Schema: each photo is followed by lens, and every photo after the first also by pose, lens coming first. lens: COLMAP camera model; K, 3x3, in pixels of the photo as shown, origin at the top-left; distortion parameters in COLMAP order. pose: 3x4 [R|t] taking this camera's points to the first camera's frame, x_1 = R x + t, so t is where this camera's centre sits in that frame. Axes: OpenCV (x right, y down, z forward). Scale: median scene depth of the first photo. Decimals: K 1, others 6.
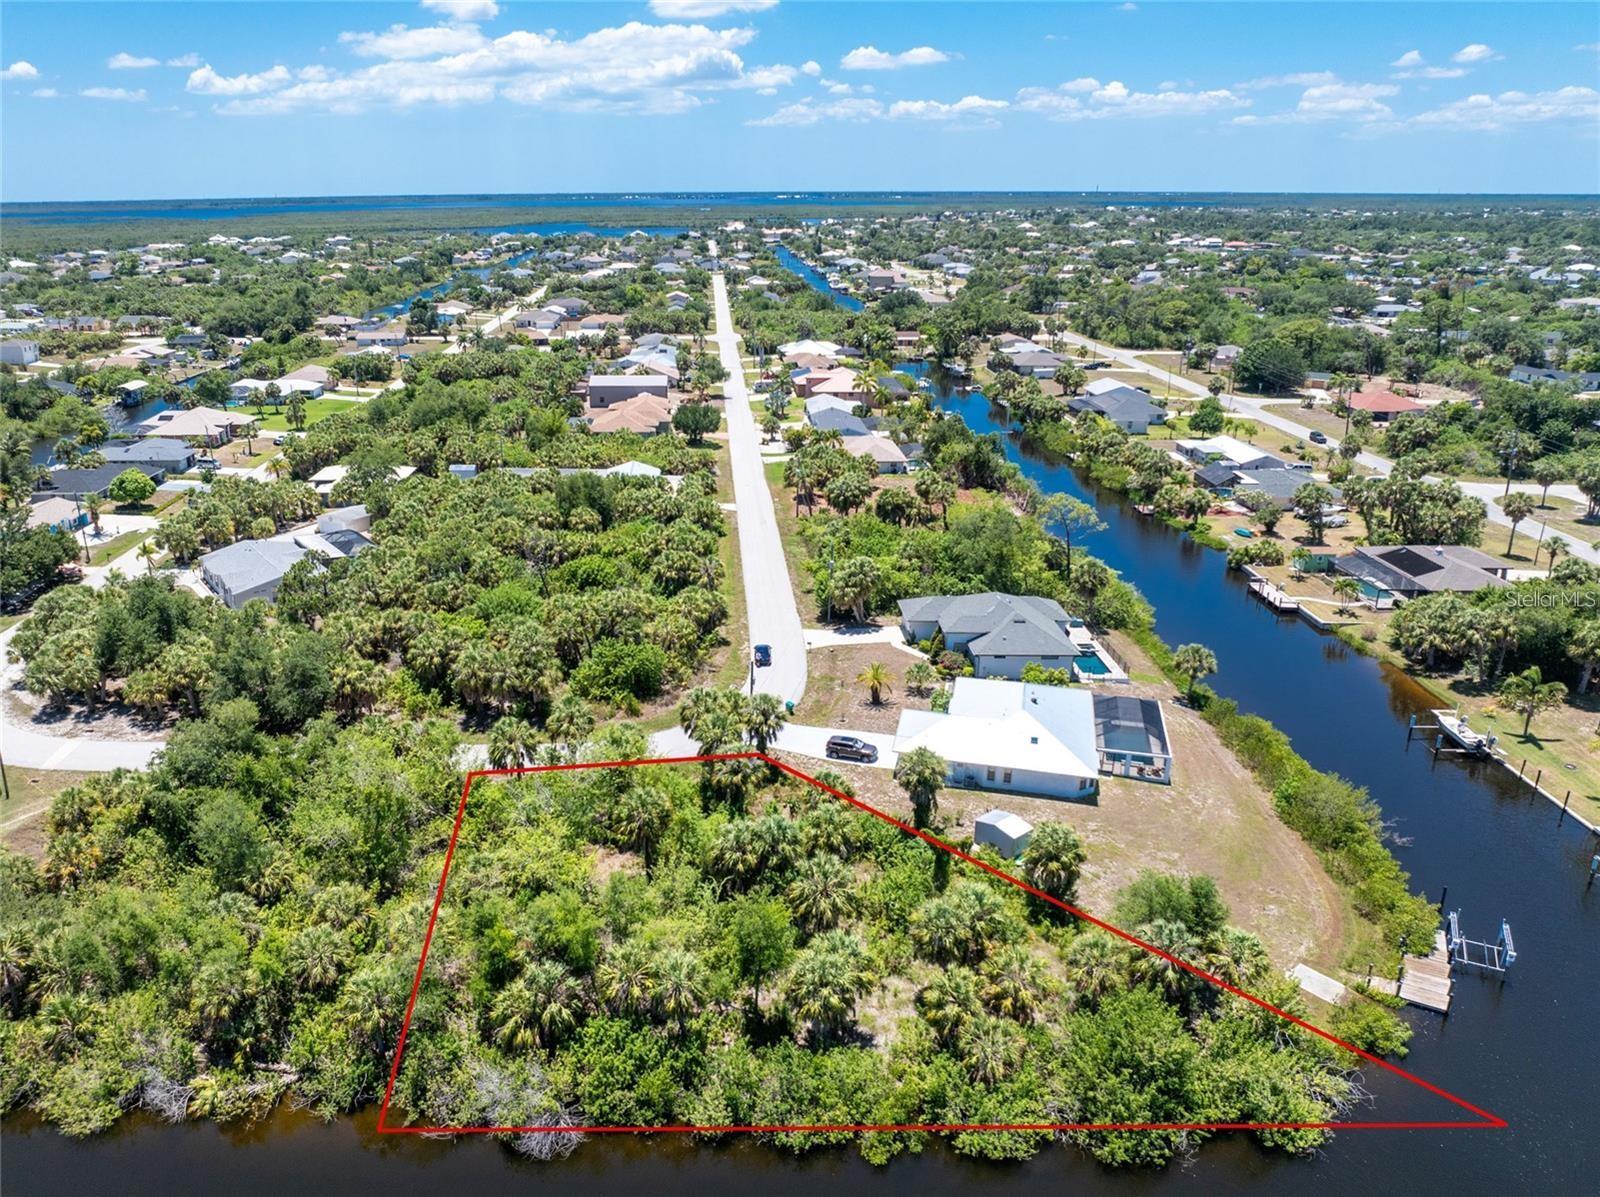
lens RADIAL K [[1175.0, 0, 674.0], [0, 1175.0, 597.7], [0, 0, 1]] dist [-0.034988, 0.001539]
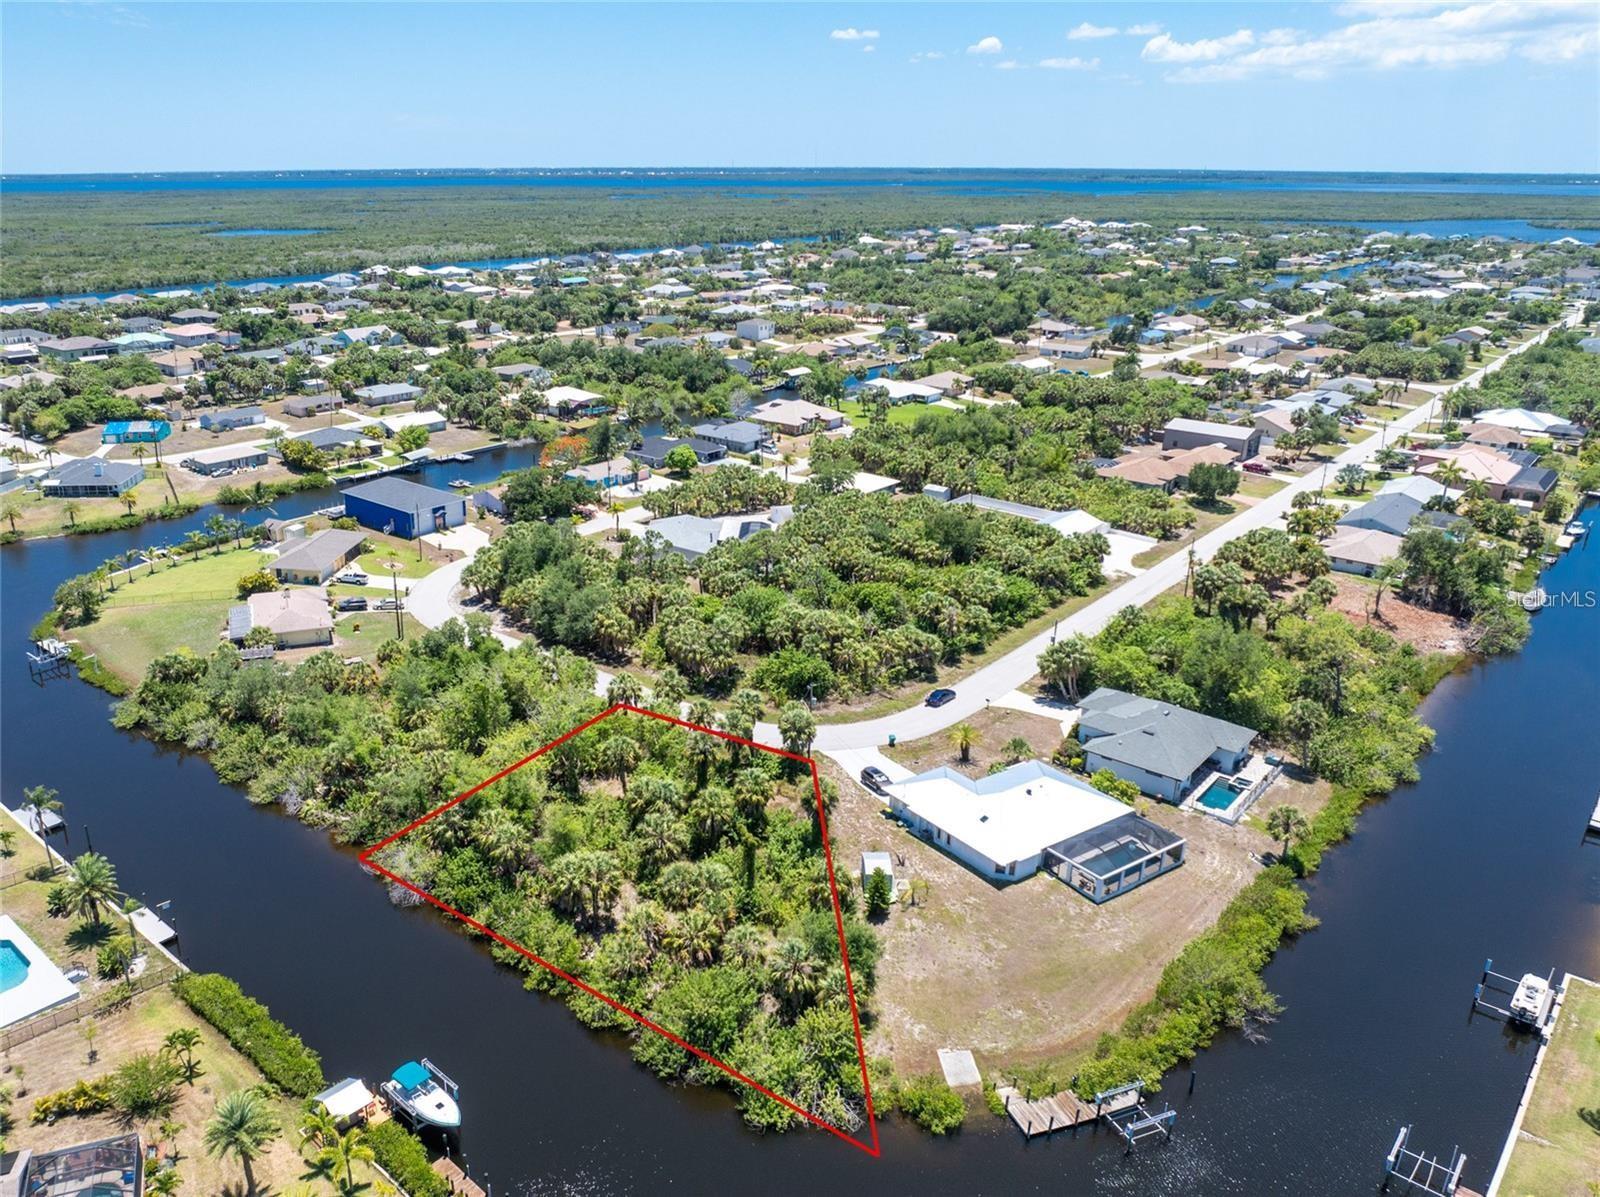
lens RADIAL K [[1213.9, 0, 672.0], [0, 1213.9, 598.8], [0, 0, 1]] dist [-0.049329, 0.007230]
pose [[0.755757, 0.224598, -0.615132, 0.519186], [-0.216005, 0.972271, 0.089611, -0.083430], [0.618202, 0.065147, 0.783315, -0.063751]]
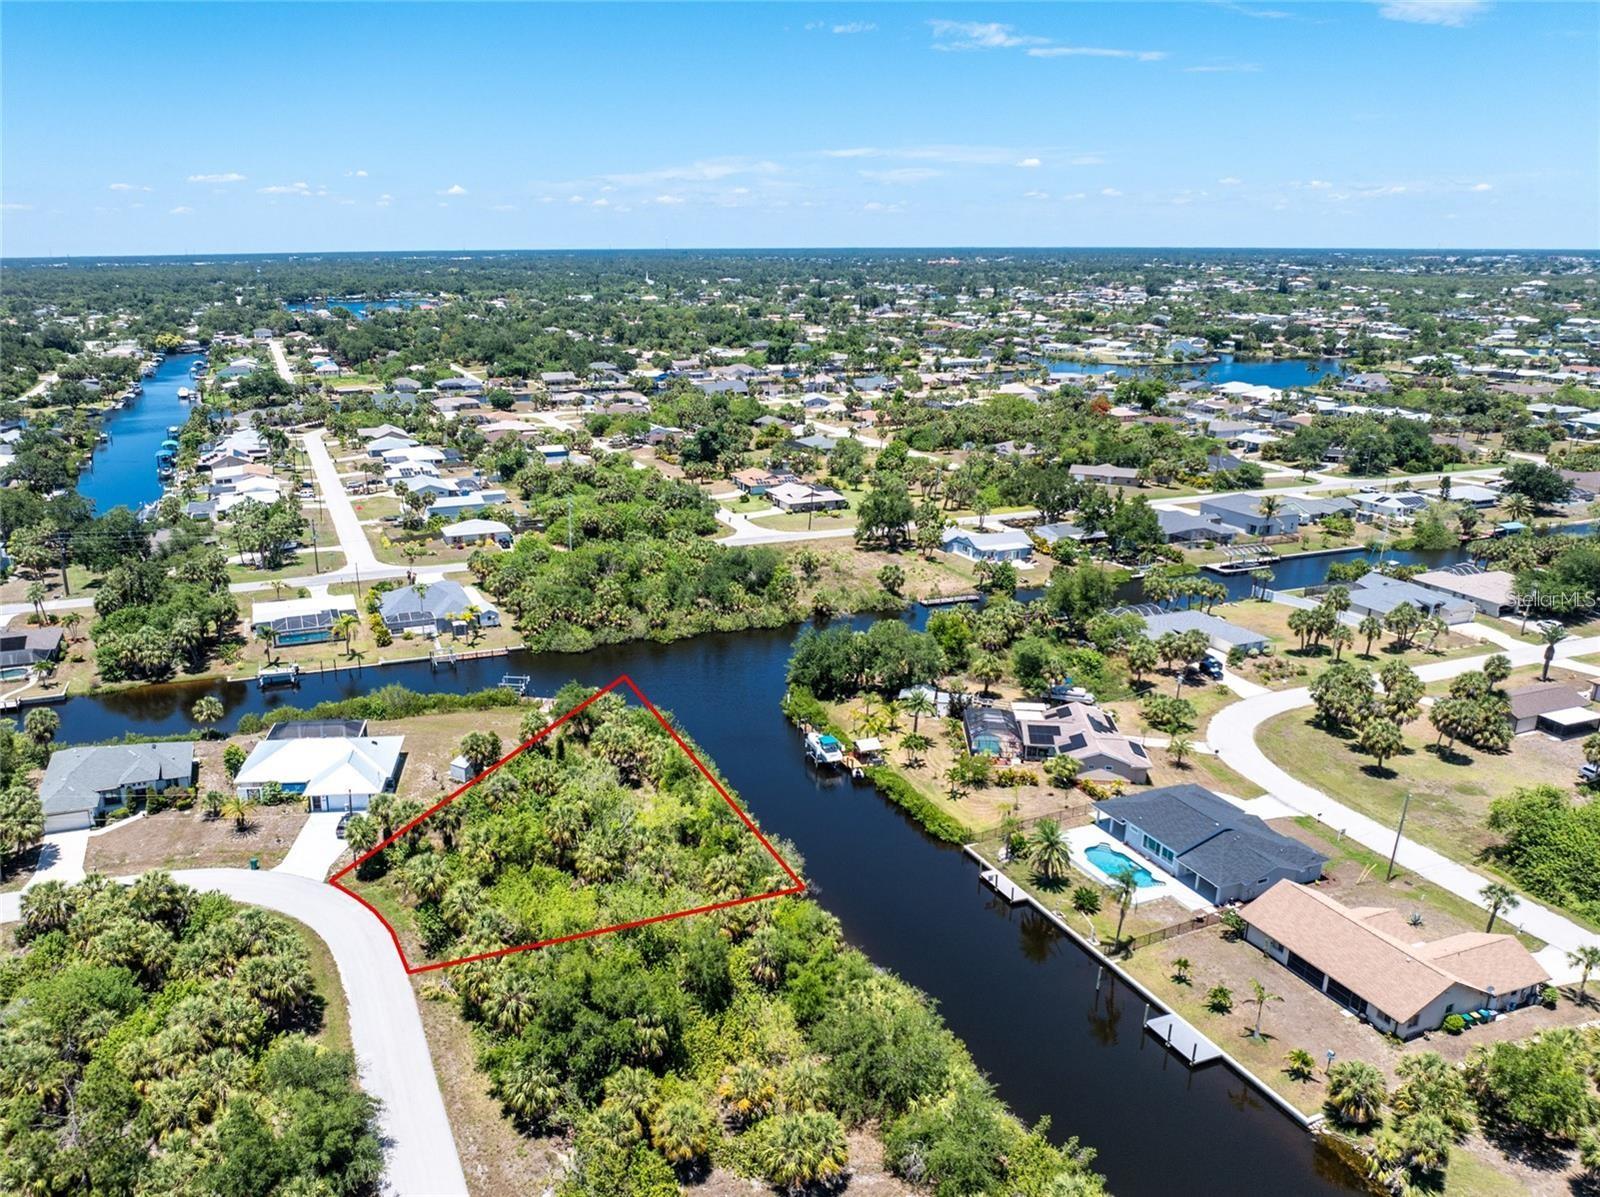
lens RADIAL K [[1175.0, 0, 674.0], [0, 1175.0, 597.7], [0, 0, 1]] dist [-0.034988, 0.001539]
pose [[-0.369828, -0.252963, 0.894001, -0.766716], [0.307793, 0.874530, 0.374780, -0.330887], [-0.876636, 0.413771, -0.245566, 0.673113]]
